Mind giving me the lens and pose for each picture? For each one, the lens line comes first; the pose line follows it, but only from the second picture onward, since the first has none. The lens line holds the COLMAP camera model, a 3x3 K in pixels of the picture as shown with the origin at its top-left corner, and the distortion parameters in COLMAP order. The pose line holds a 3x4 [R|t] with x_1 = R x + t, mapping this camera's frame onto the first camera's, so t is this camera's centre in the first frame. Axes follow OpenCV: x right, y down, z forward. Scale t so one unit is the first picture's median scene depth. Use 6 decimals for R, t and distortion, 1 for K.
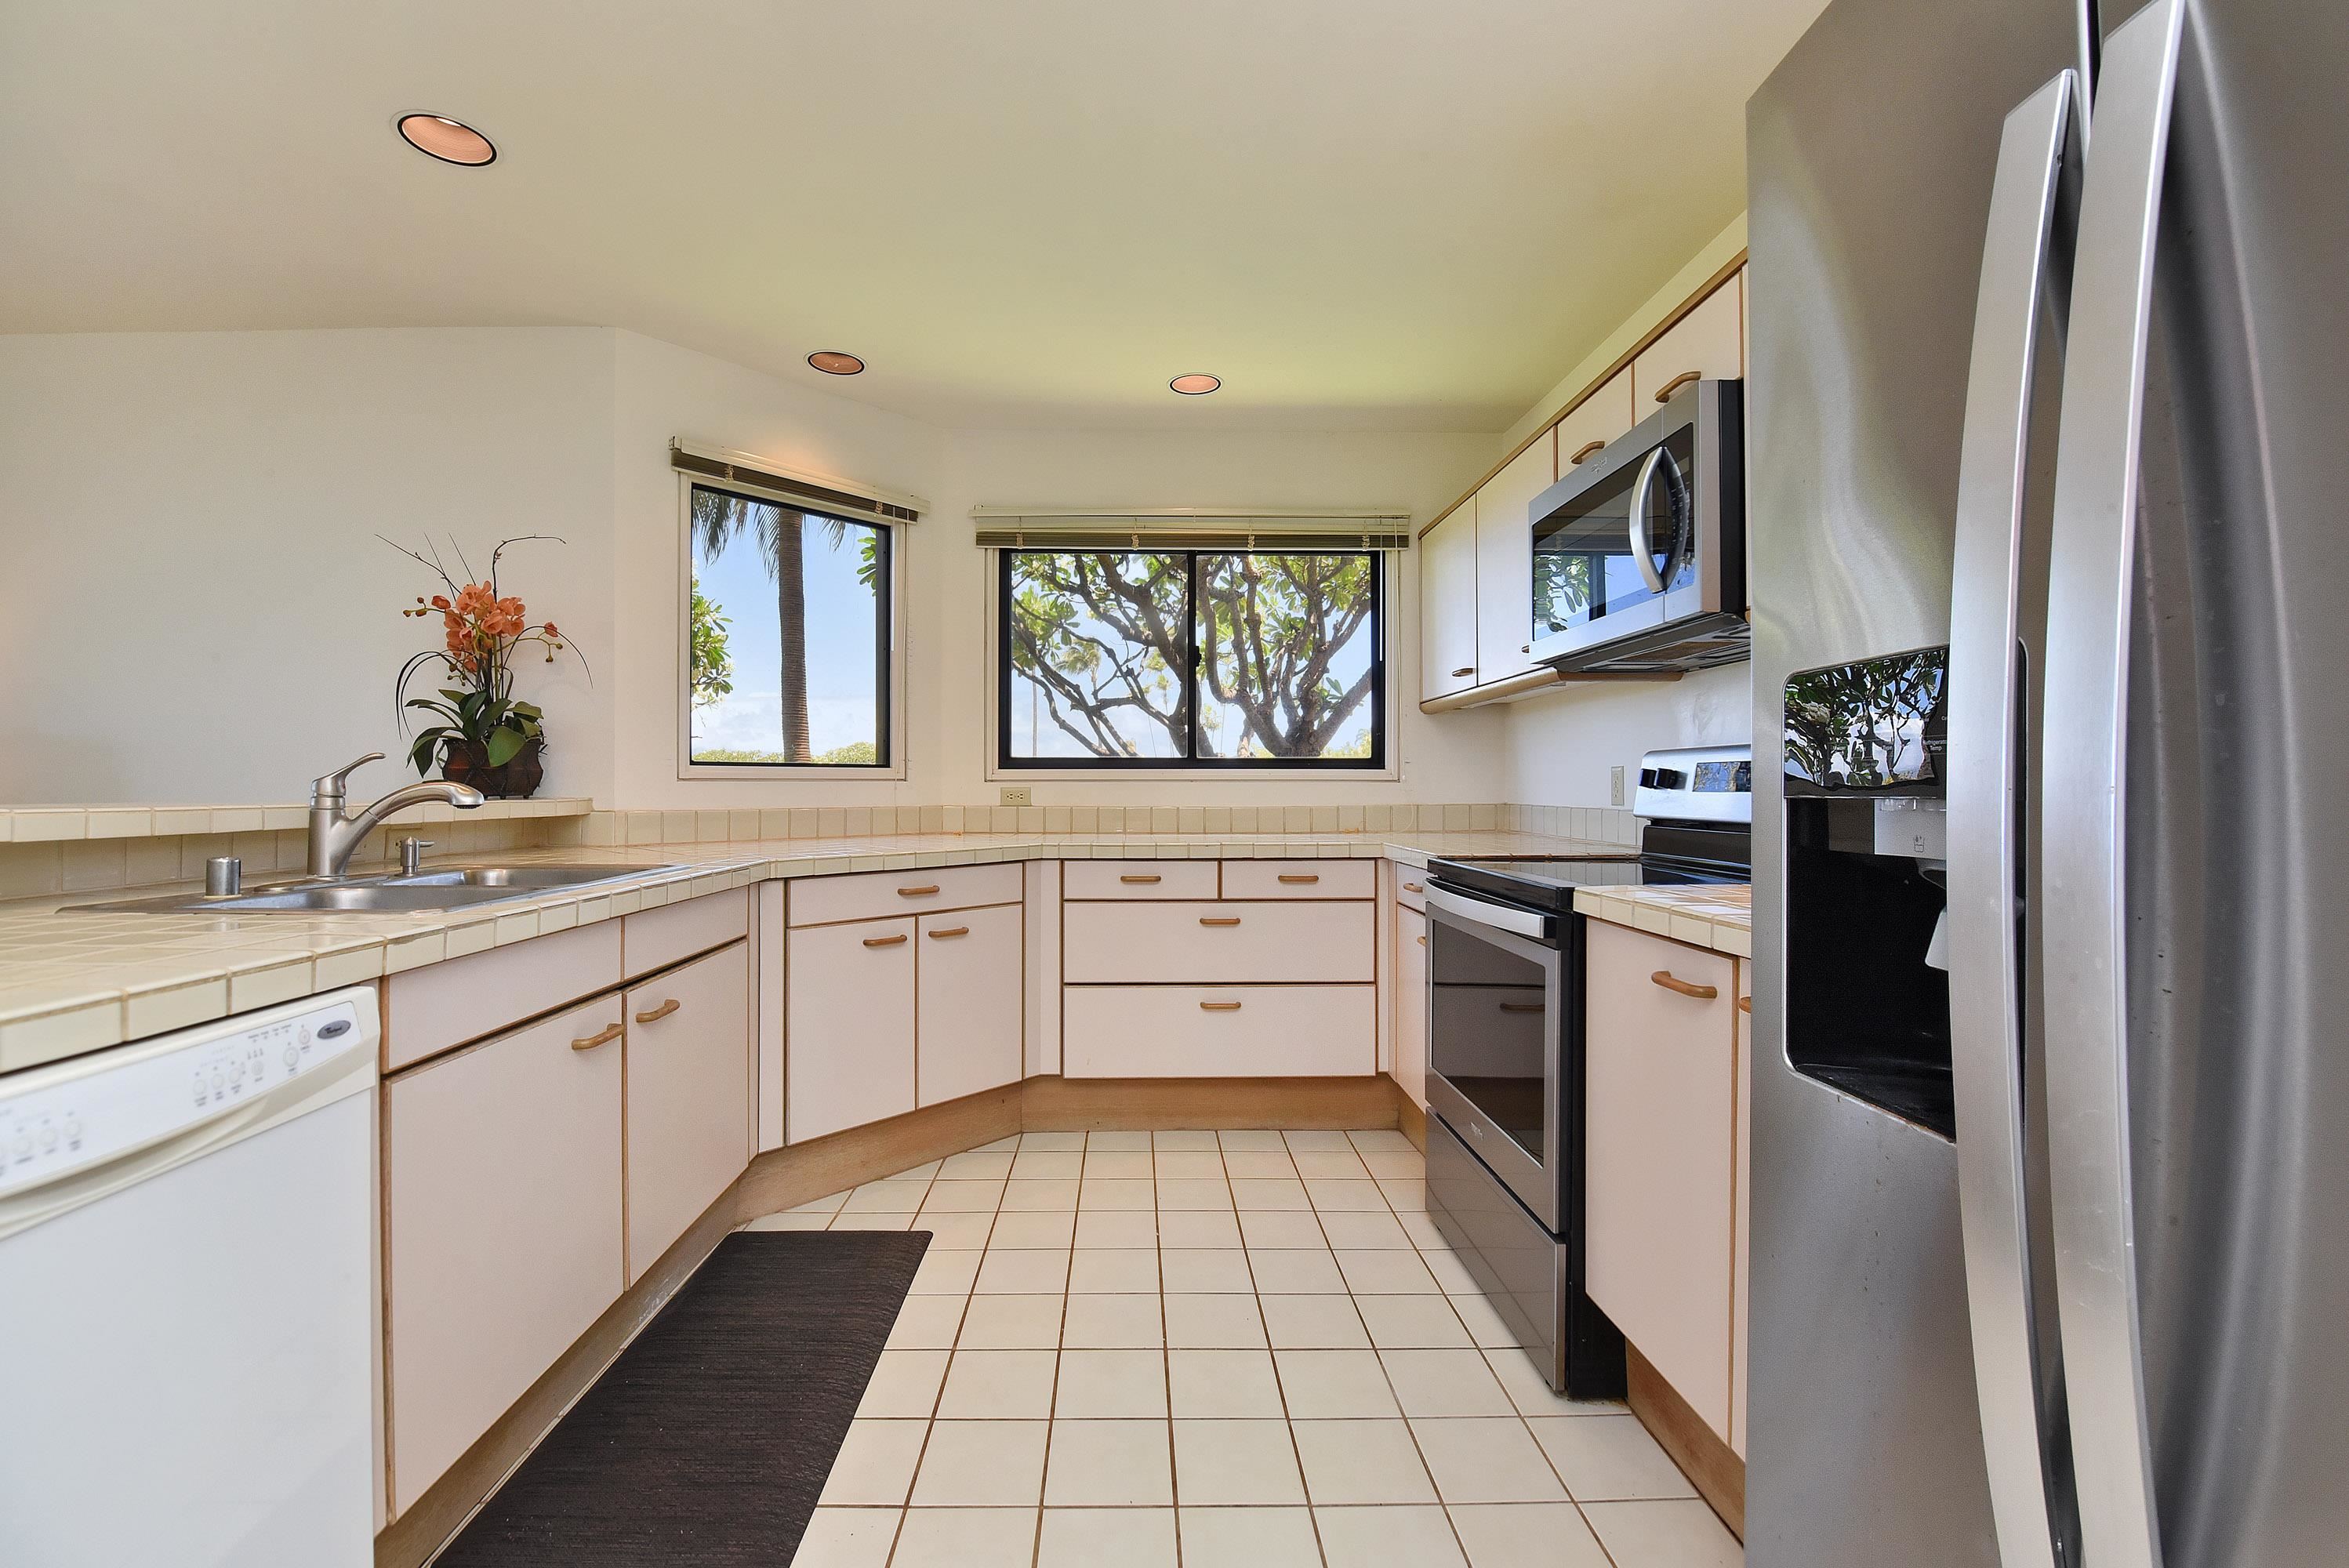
lens RADIAL K [[985.9, 0, 1162.2], [0, 985.9, 775.9], [0, 0, 1]] dist [-0.014364, -0.000815]
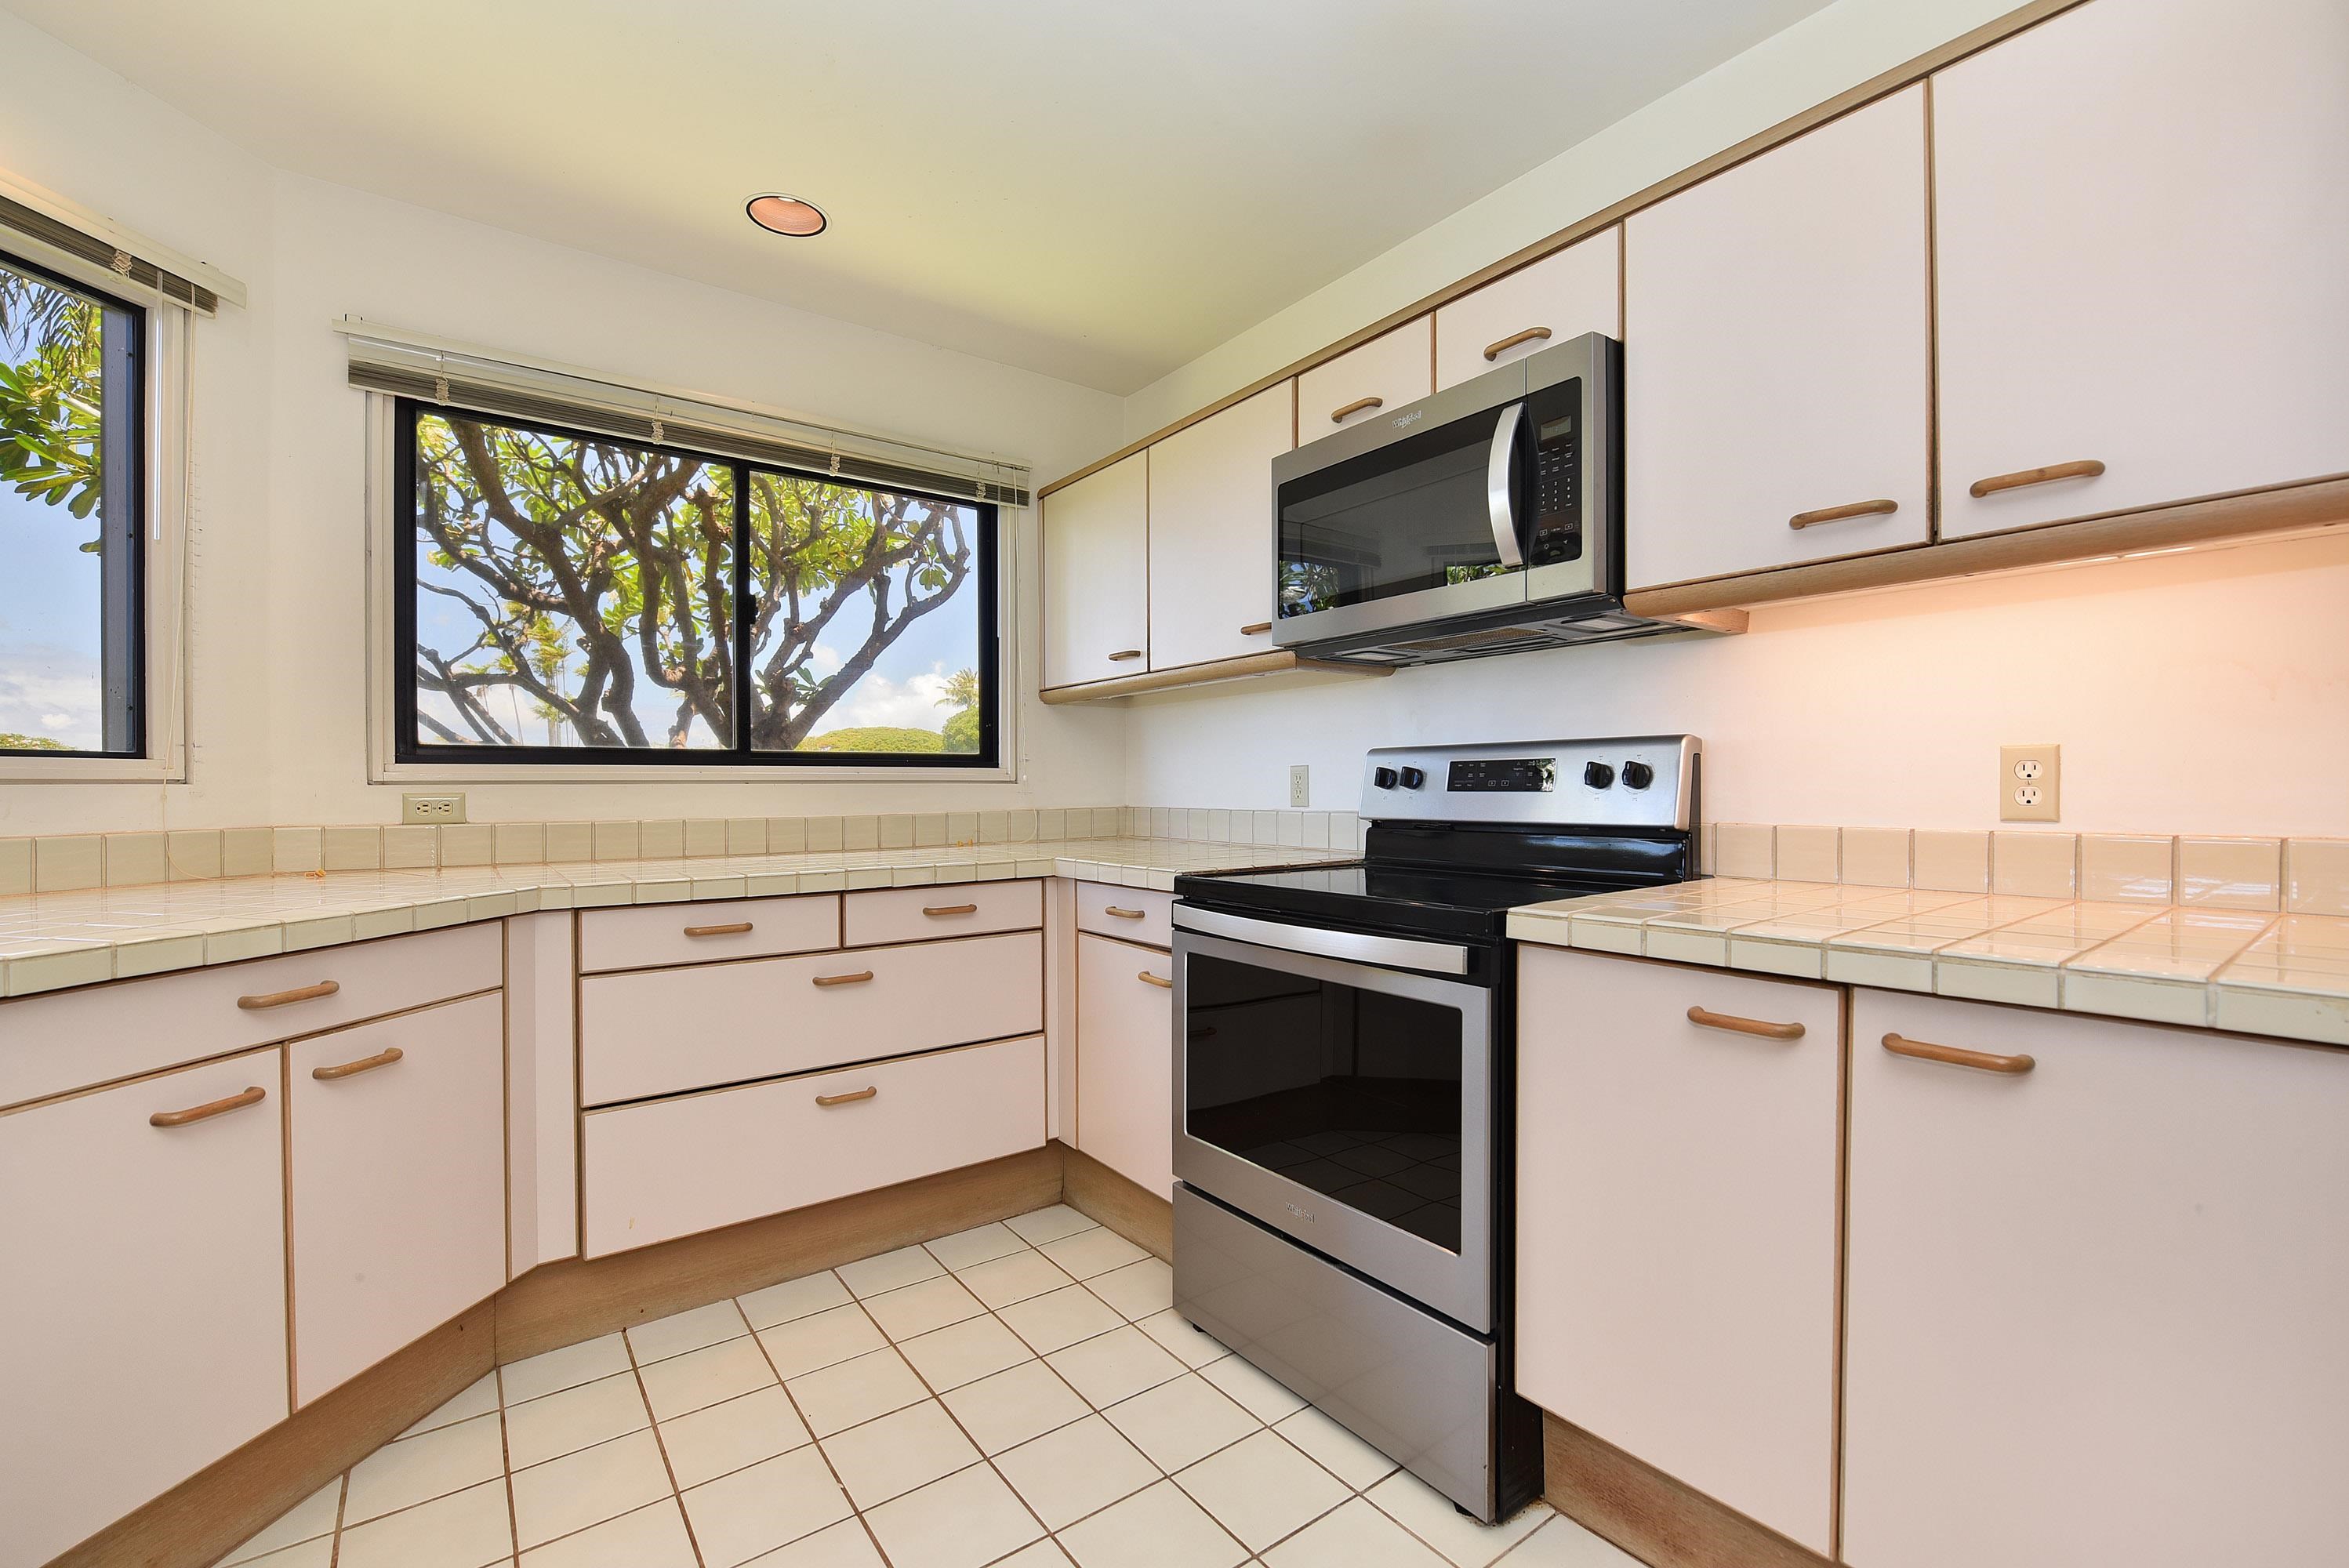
lens RADIAL K [[949.5, 0, 1185.7], [0, 949.5, 790.4], [0, 0, 1]] dist [-0.016171, -0.001048]
pose [[0.797787, -0.006983, 0.602899, -0.154357], [-0.000536, 0.999924, 0.012291, 0.002663], [-0.602939, -0.010128, 0.797723, 0.303990]]
